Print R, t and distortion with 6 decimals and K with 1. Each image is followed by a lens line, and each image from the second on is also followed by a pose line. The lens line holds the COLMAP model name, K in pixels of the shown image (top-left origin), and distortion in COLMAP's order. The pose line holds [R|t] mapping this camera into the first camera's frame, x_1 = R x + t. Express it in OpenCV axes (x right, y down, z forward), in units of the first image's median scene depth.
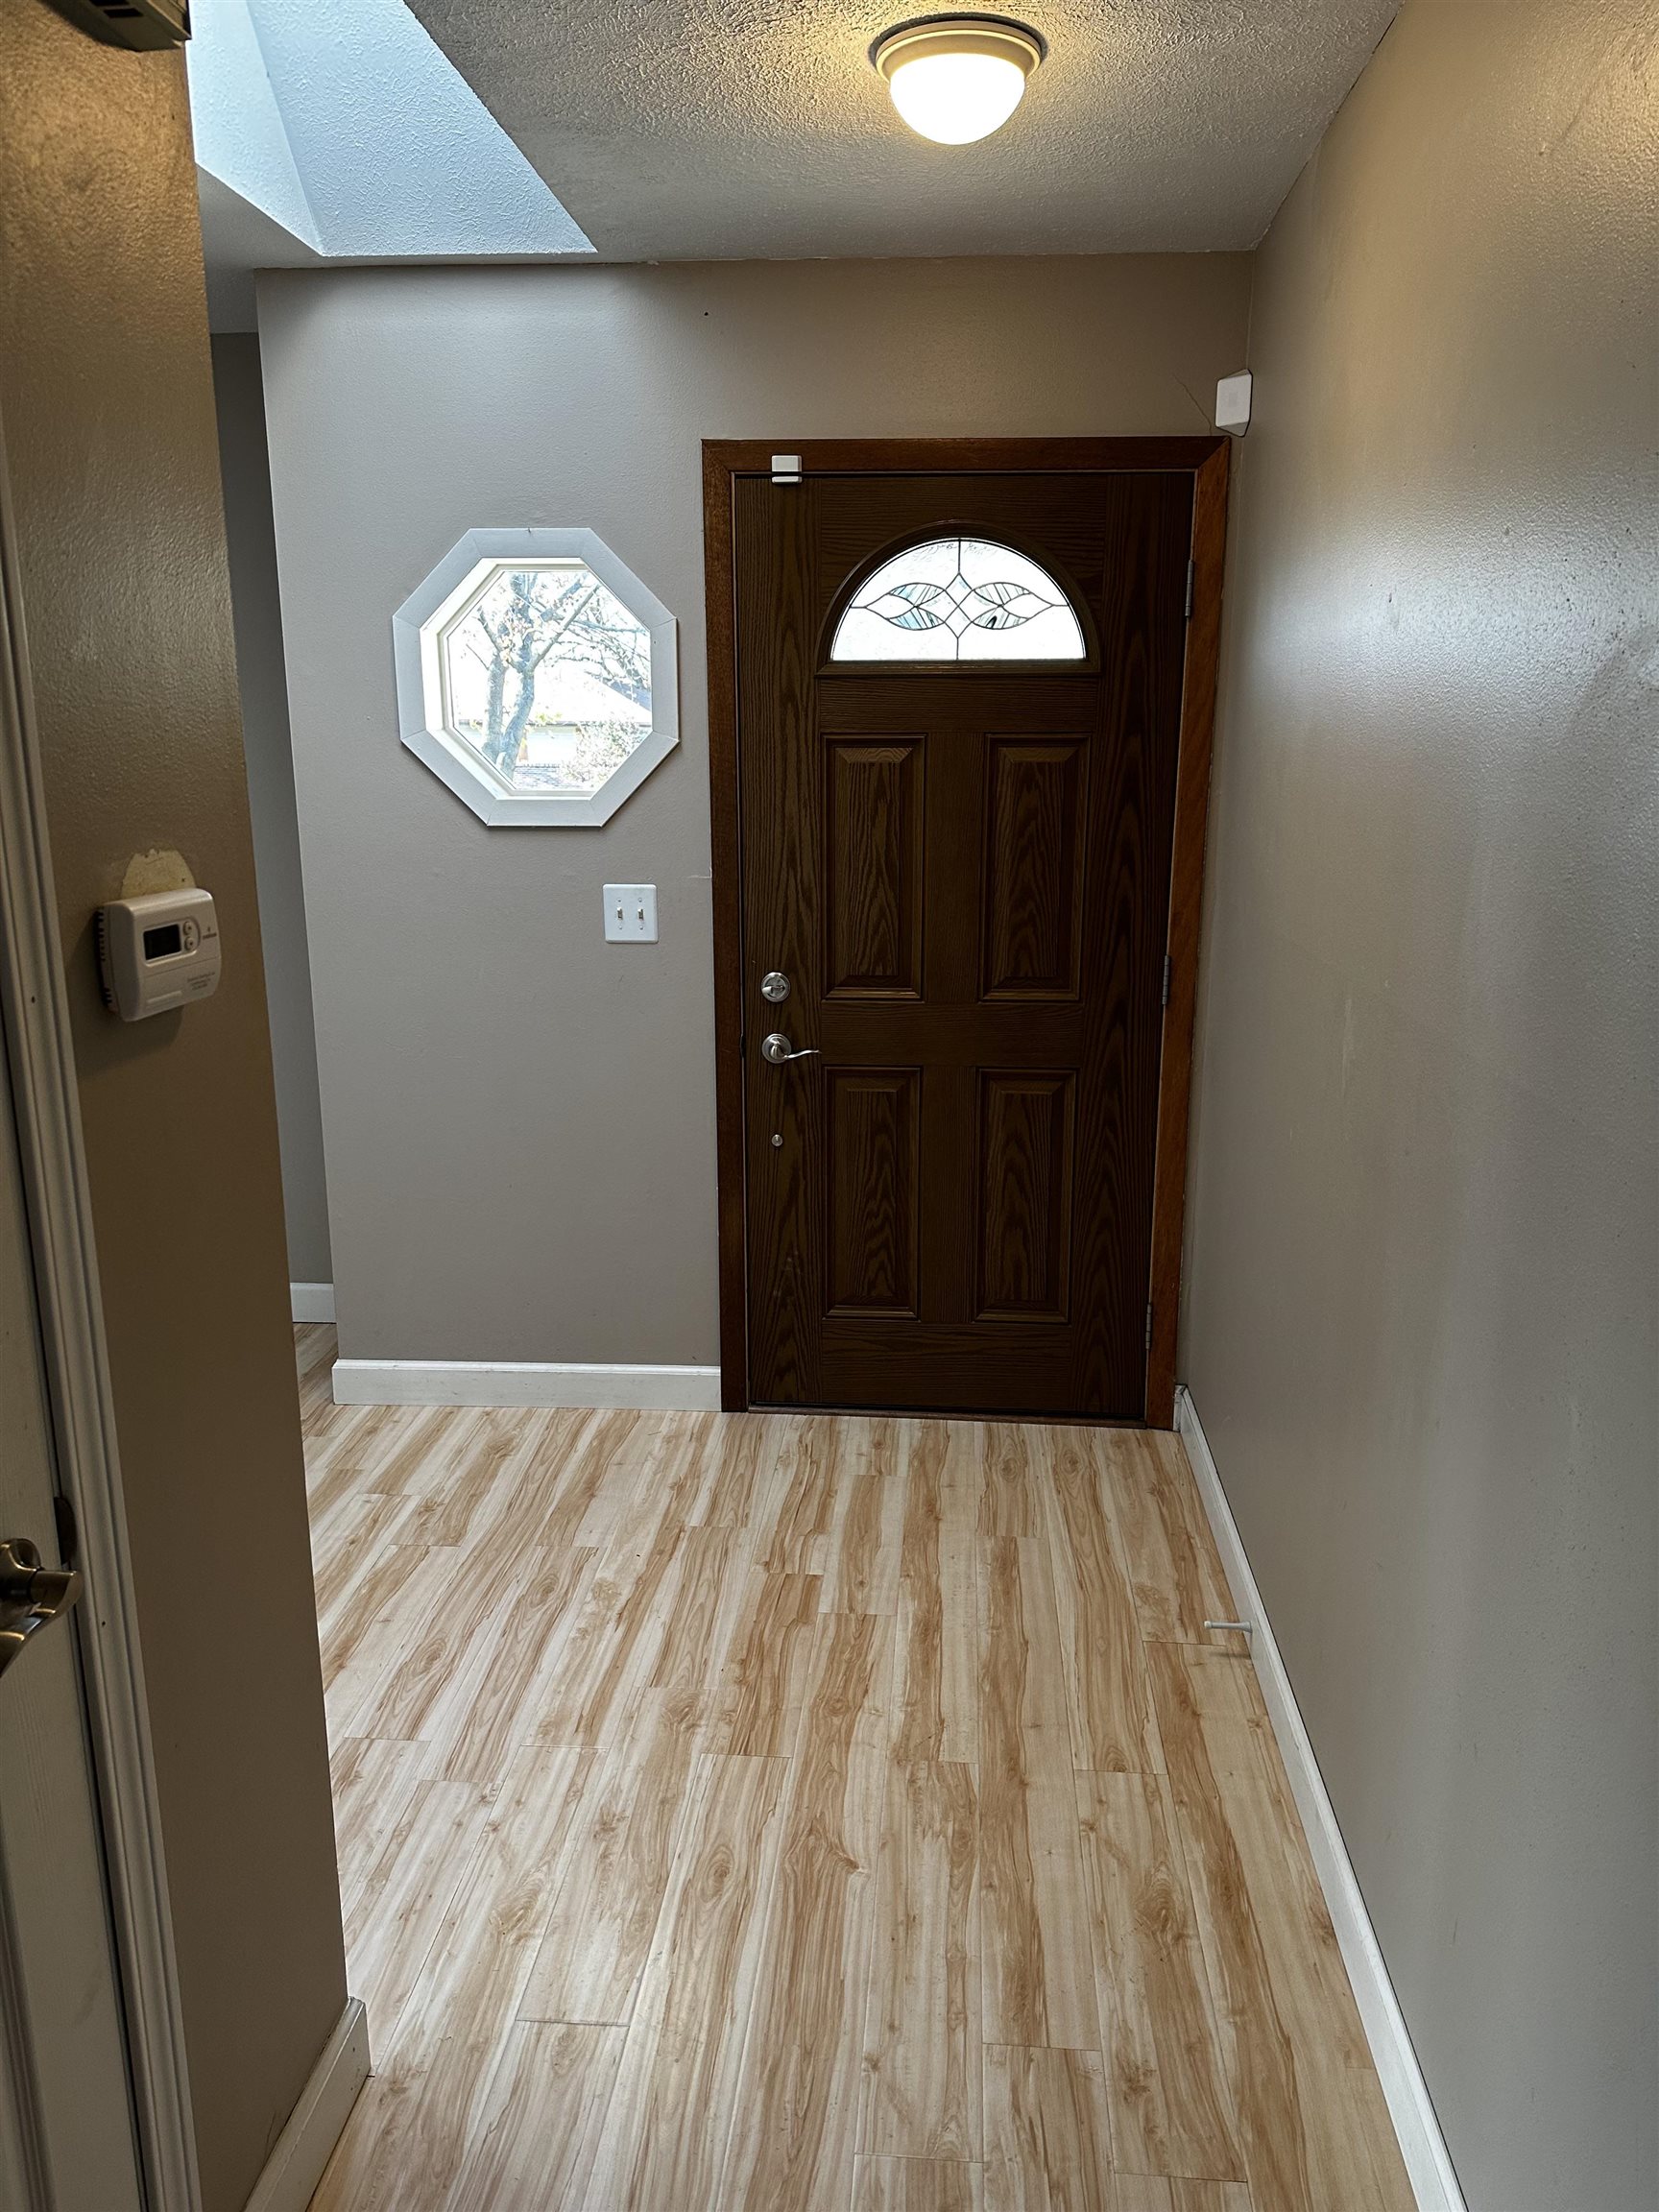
lens RADIAL K [[1559.9, 0, 824.7], [0, 1559.9, 1104.3], [0, 0, 1]] dist [0.097359, -0.106102]
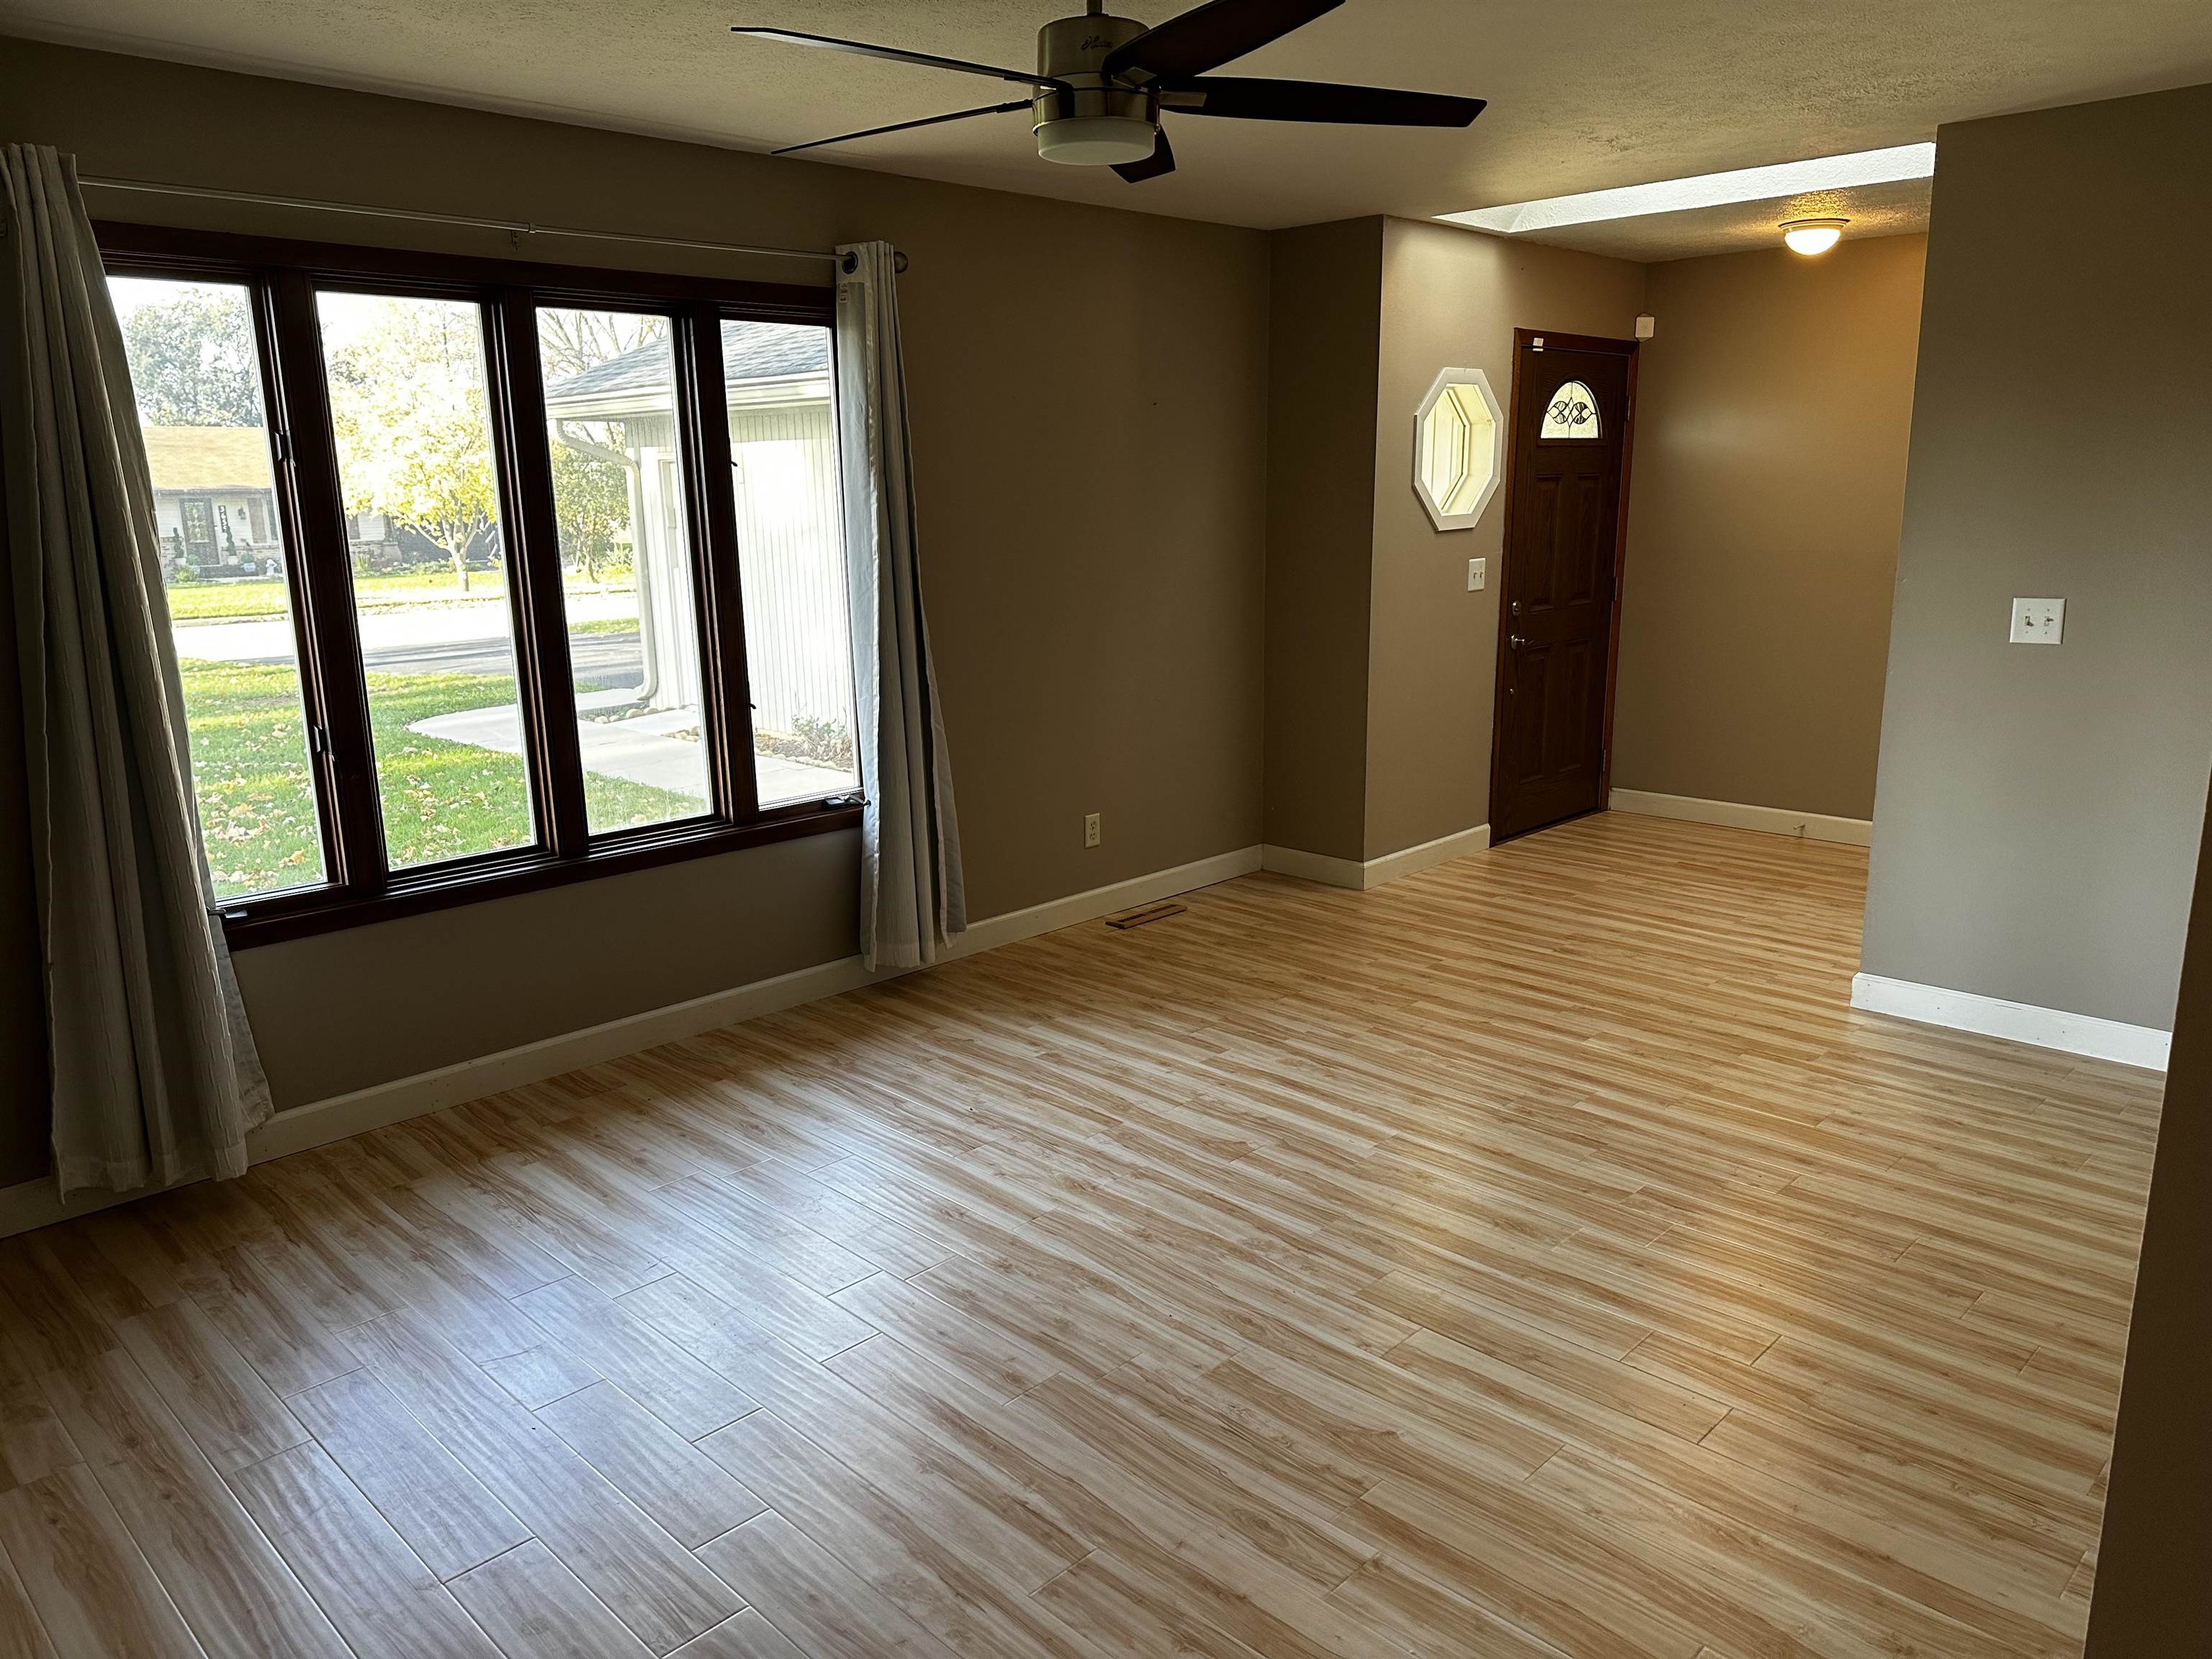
lens RADIAL K [[1559.9, 0, 1110.0], [0, 1559.9, 833.6], [0, 0, 1]] dist [0.097359, -0.106102]
pose [[0.631085, -0.185453, 0.753219, -1.971020], [0.192191, 0.978108, 0.079796, -0.057387], [-0.751528, 0.094404, 0.652911, 0.151439]]
